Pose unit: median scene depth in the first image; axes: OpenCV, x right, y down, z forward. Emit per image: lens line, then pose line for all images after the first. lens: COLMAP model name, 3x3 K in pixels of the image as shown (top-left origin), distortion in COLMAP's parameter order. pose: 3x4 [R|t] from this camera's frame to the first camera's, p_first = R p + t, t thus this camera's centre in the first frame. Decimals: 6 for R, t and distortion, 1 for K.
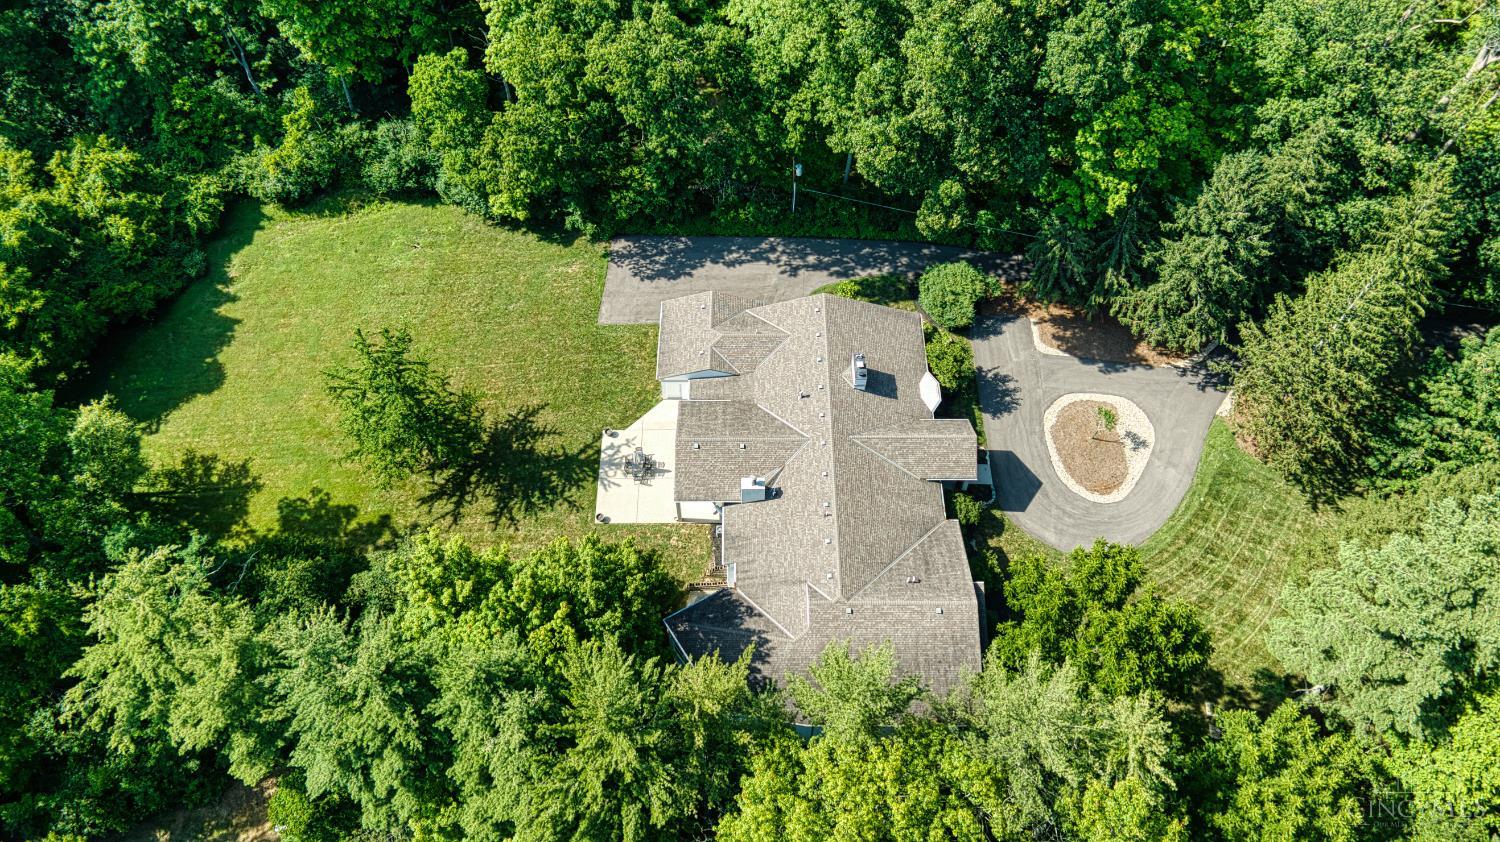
lens RADIAL K [[1051.7, 0, 753.6], [0, 1051.7, 421.0], [0, 0, 1]] dist [0.002790, 0.002150]
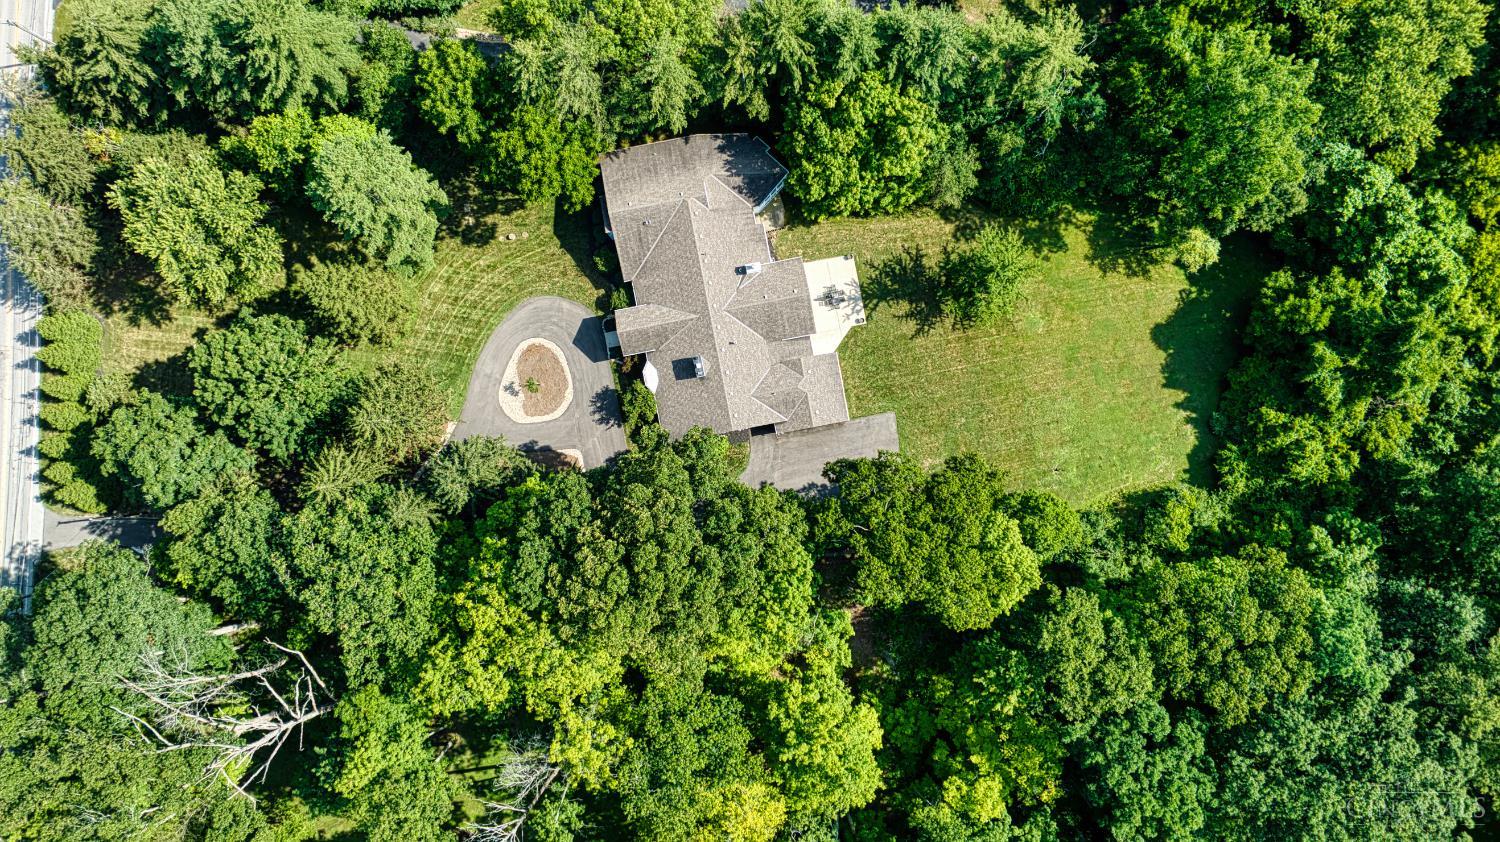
lens RADIAL K [[1051.7, 0, 752.2], [0, 1051.7, 420.1], [0, 0, 1]] dist [0.002790, 0.002150]
pose [[-0.981819, 0.189792, 0.003394, 0.035317], [-0.156915, -0.821546, 0.548124, -0.889096], [0.106817, 0.537626, 0.836390, -0.178391]]
